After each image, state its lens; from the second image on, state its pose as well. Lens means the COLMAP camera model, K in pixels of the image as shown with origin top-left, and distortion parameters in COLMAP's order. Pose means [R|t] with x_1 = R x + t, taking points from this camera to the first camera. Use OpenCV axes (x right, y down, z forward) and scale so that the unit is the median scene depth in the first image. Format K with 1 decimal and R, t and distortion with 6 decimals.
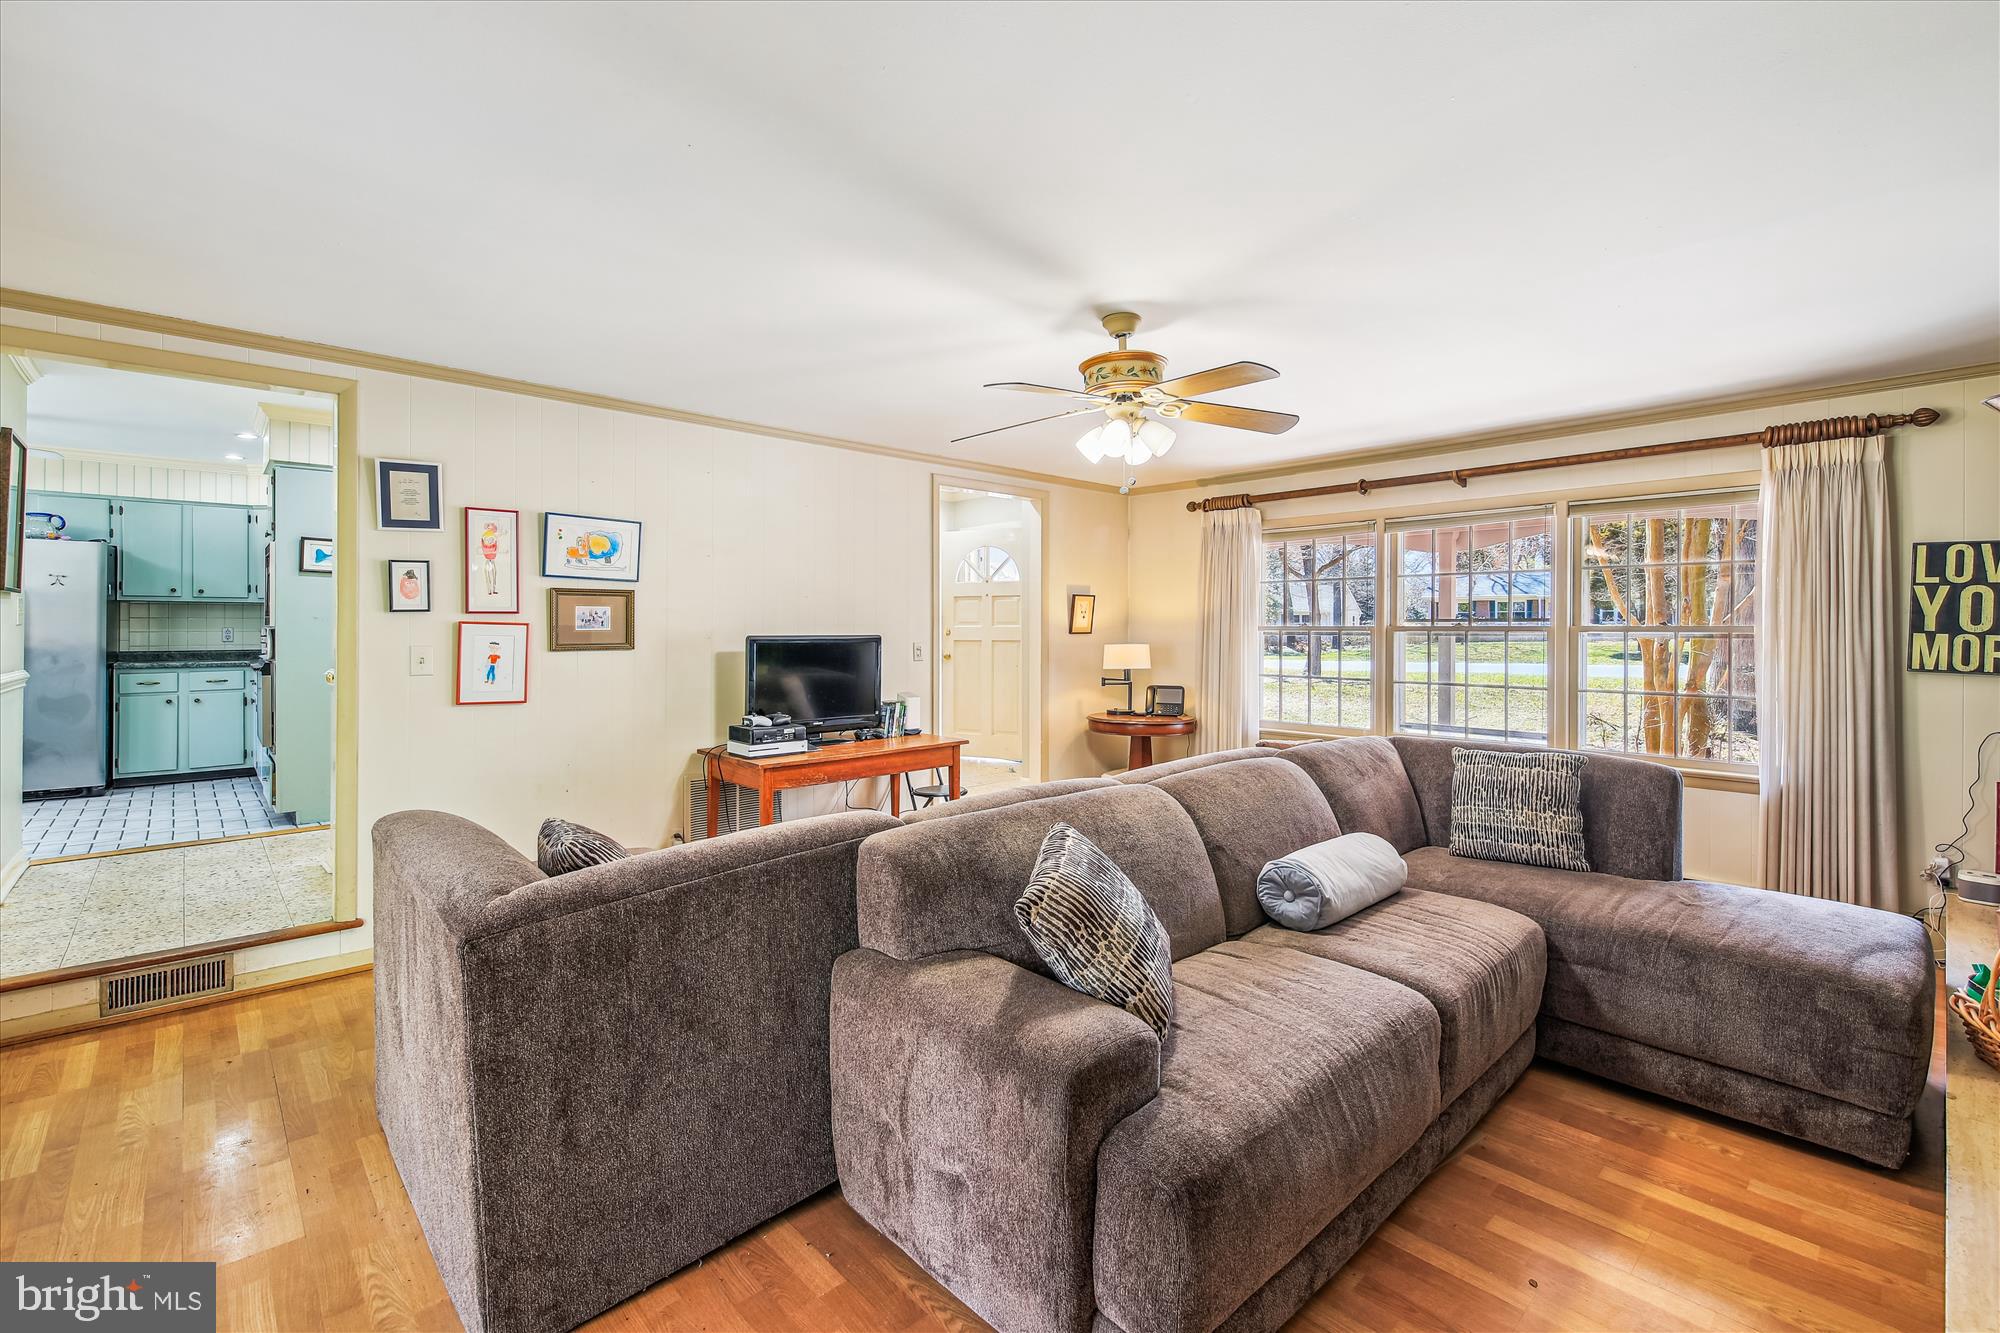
lens RADIAL K [[872.1, 0, 1018.2], [0, 872.1, 619.1], [0, 0, 1]] dist [0.003362, 0.000416]
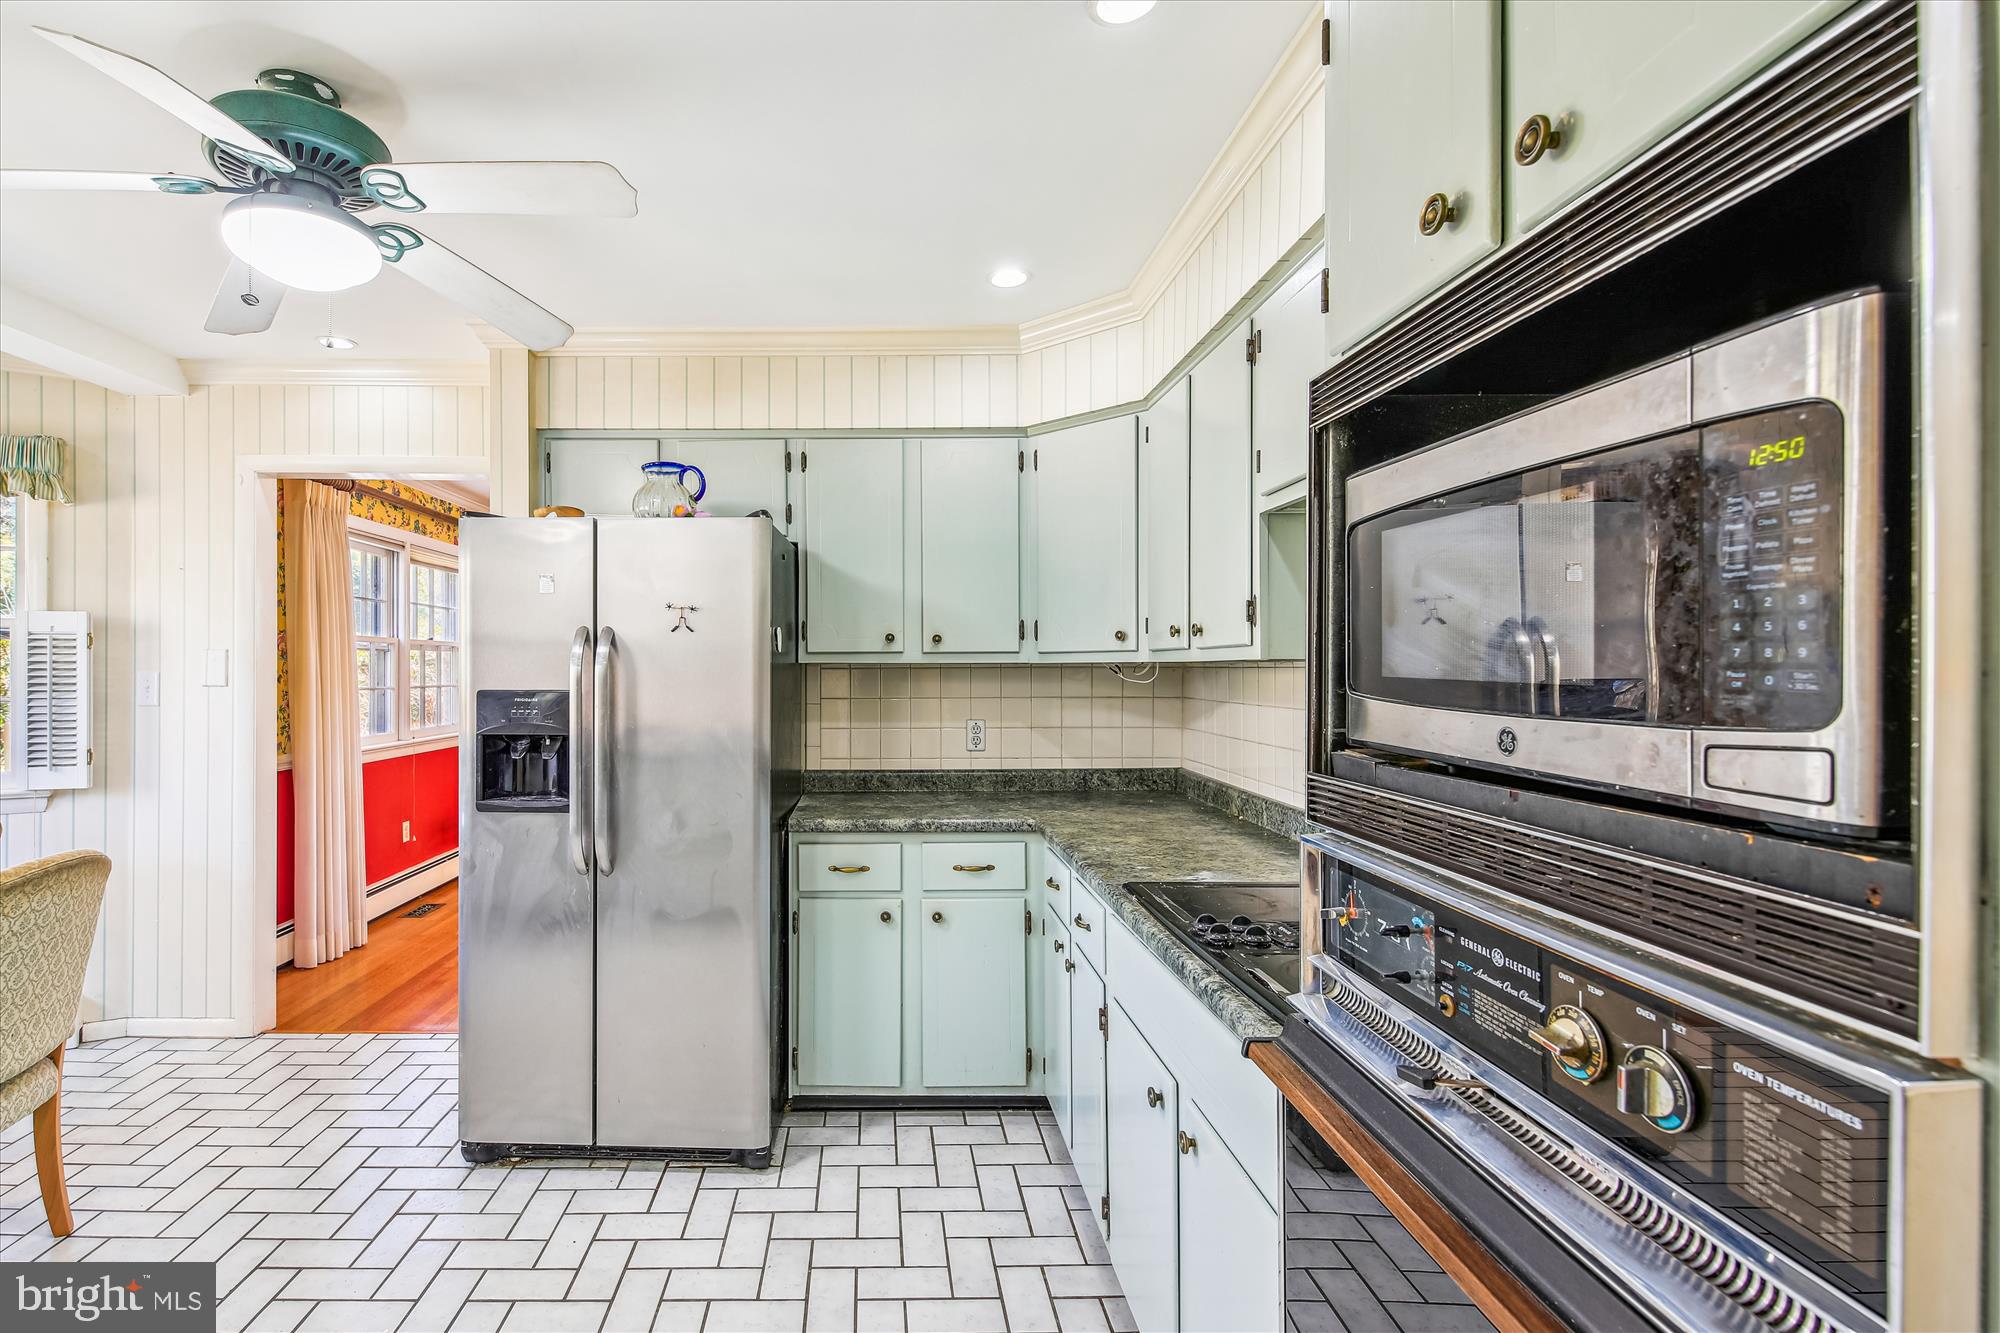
lens RADIAL K [[872.1, 0, 999.6], [0, 872.1, 664.6], [0, 0, 1]] dist [0.003362, 0.000416]
pose [[0.809551, -0.003495, -0.587039, -0.685219], [0.007330, 0.999965, 0.004155, -0.021799], [0.587003, -0.007666, 0.809548, 0.699874]]
